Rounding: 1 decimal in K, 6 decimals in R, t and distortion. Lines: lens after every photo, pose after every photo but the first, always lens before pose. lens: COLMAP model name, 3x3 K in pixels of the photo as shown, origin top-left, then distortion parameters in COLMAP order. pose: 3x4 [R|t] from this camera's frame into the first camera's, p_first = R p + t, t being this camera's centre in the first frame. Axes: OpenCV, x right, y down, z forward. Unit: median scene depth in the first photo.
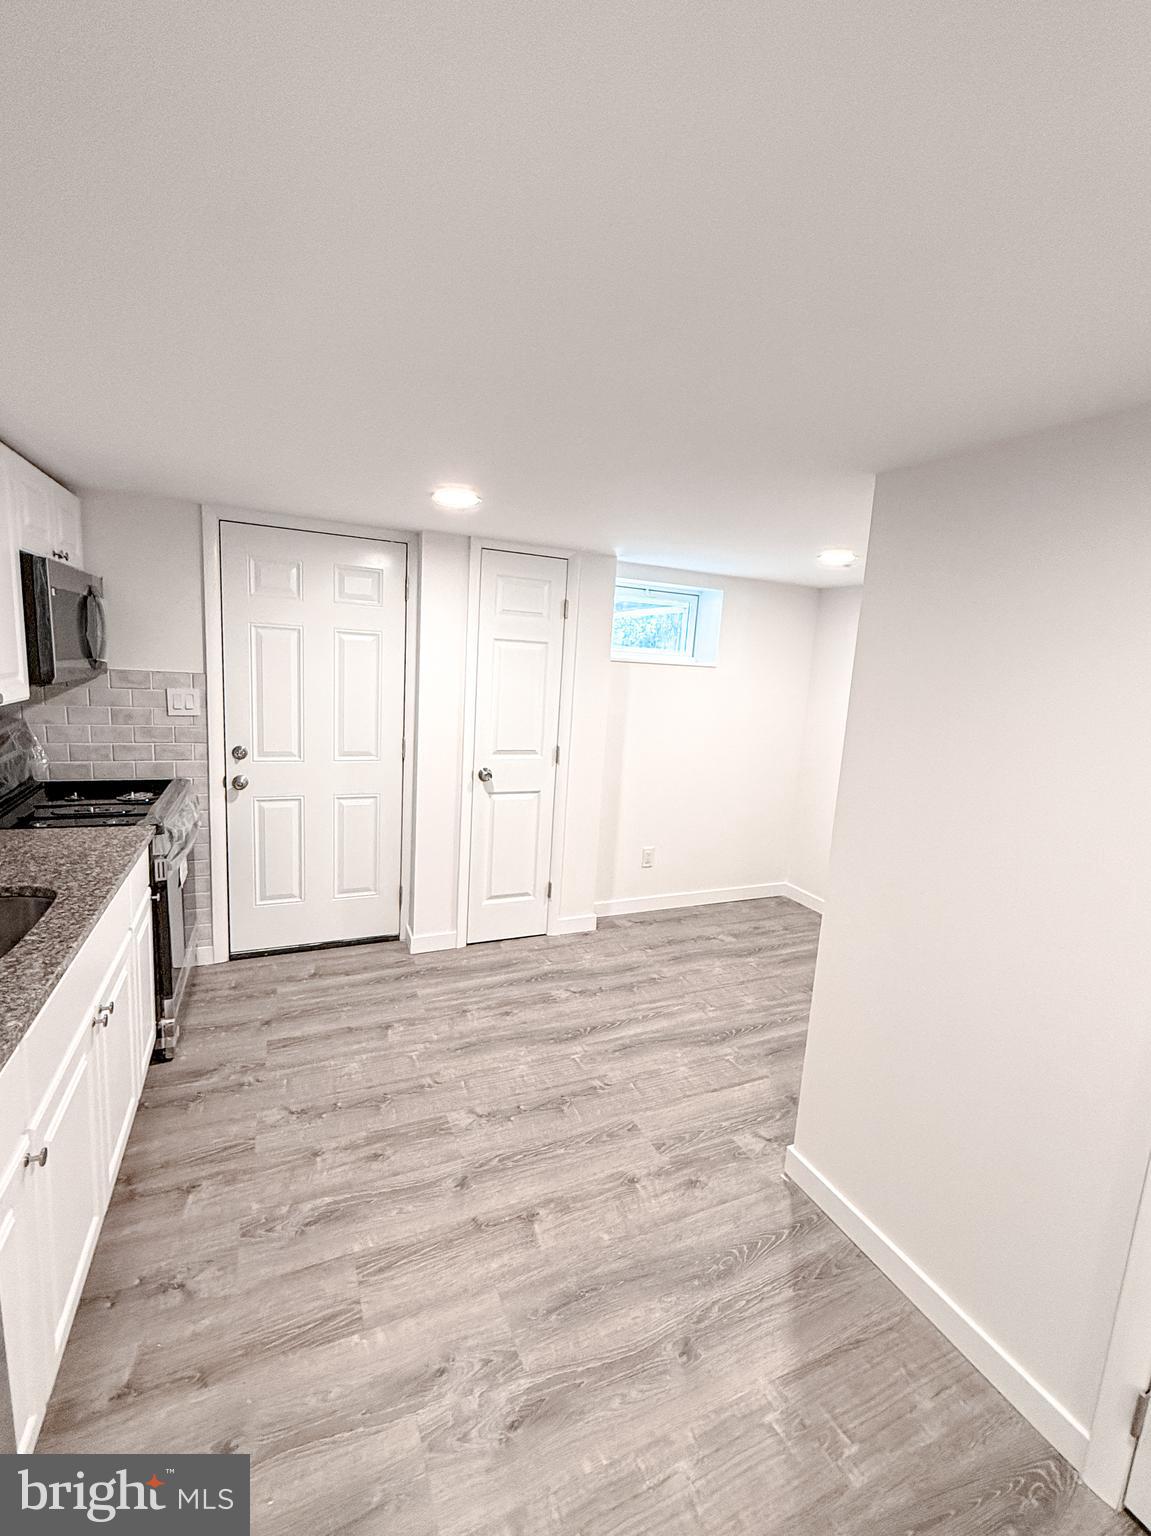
lens RADIAL K [[645.7, 0, 575.5], [0, 645.7, 768.0], [0, 0, 1]] dist [0.024648, -0.000103]
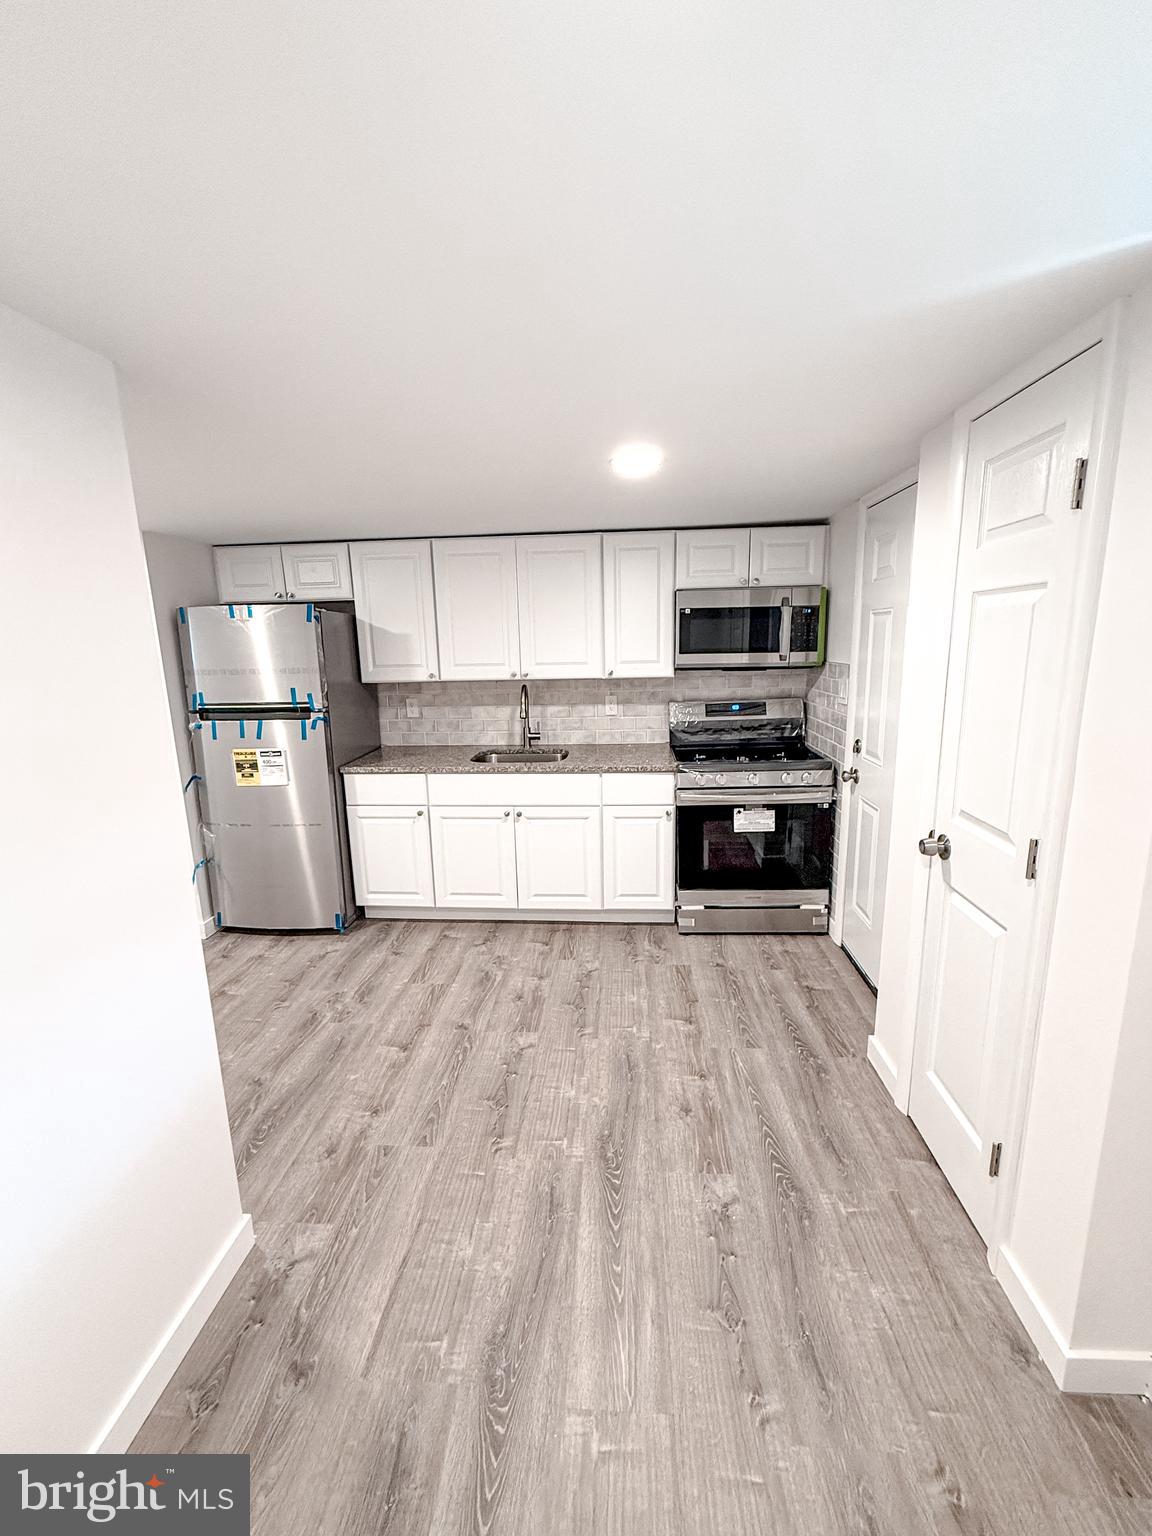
lens RADIAL K [[645.7, 0, 576.0], [0, 645.7, 768.0], [0, 0, 1]] dist [0.024648, -0.000103]
pose [[-0.473095, 0.126424, -0.871894, 0.764667], [-0.148902, 0.963939, 0.220566, -0.199485], [0.868337, 0.234175, -0.437210, 1.552270]]
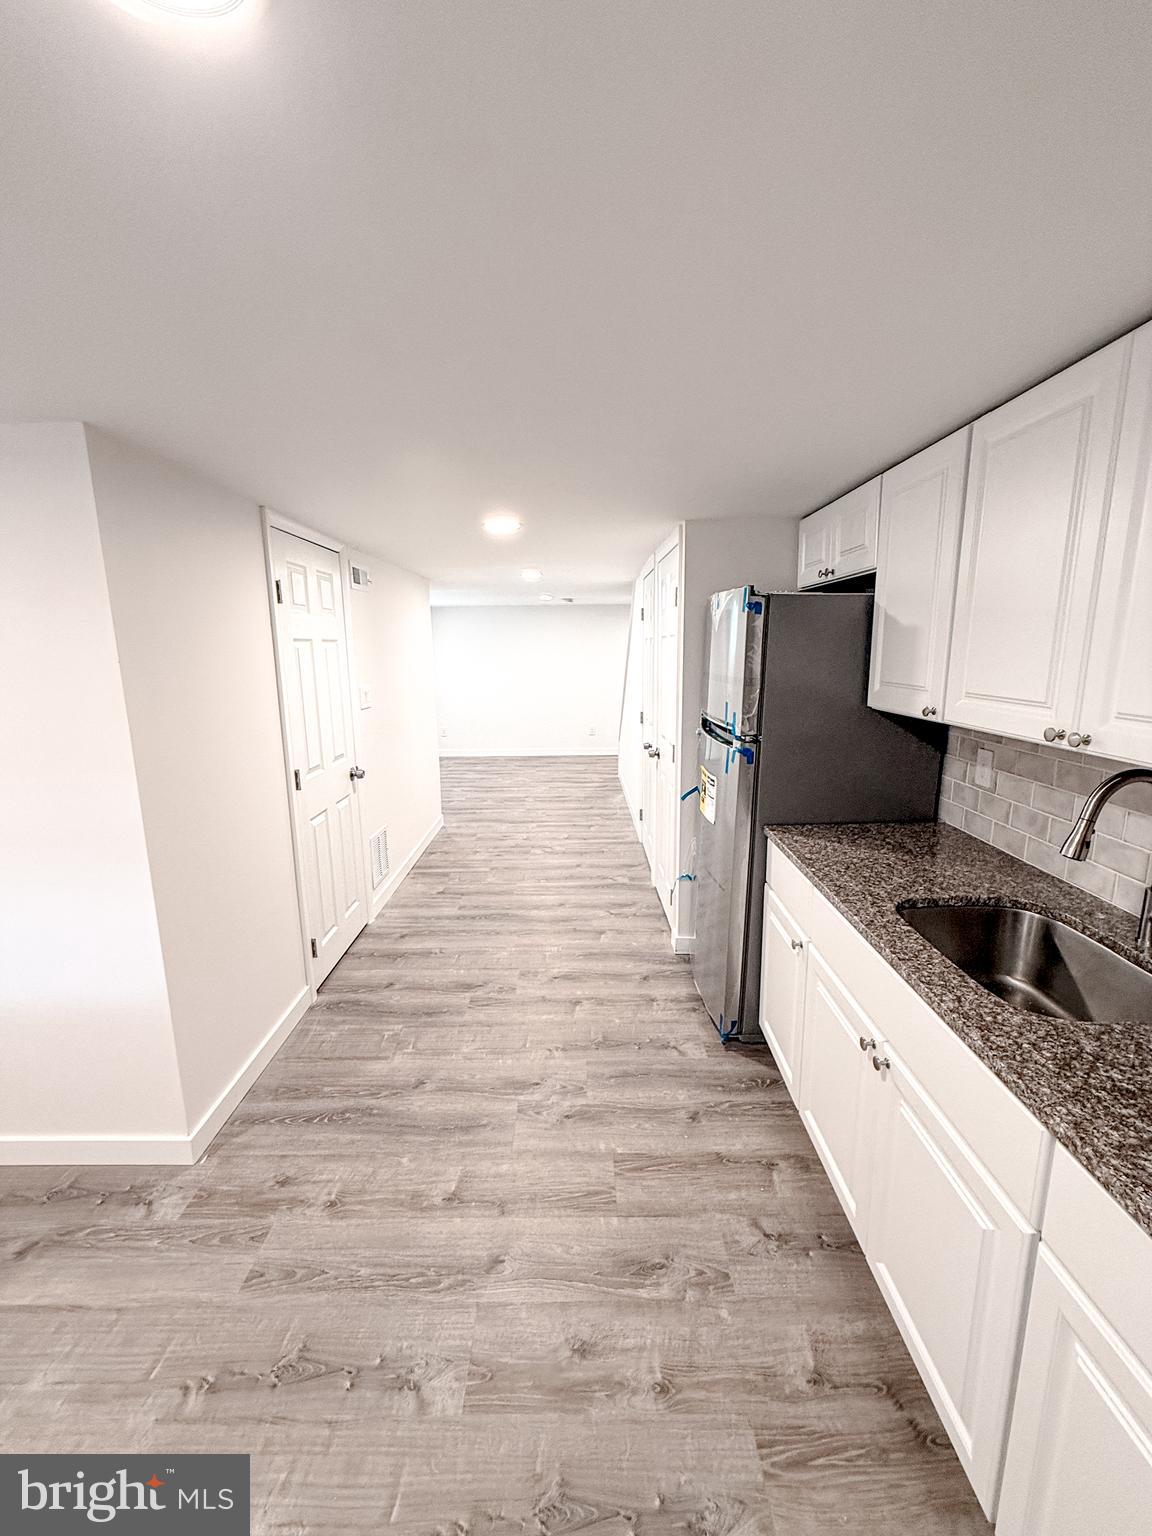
lens RADIAL K [[622.8, 0, 583.7], [0, 622.8, 757.9], [0, 0, 1]] dist [0.000045, 0.000149]
pose [[-0.910512, -0.121488, 0.395232, -0.483013], [0.026226, 0.936969, 0.348427, -0.241969], [-0.412650, 0.327612, -0.849936, 1.326556]]
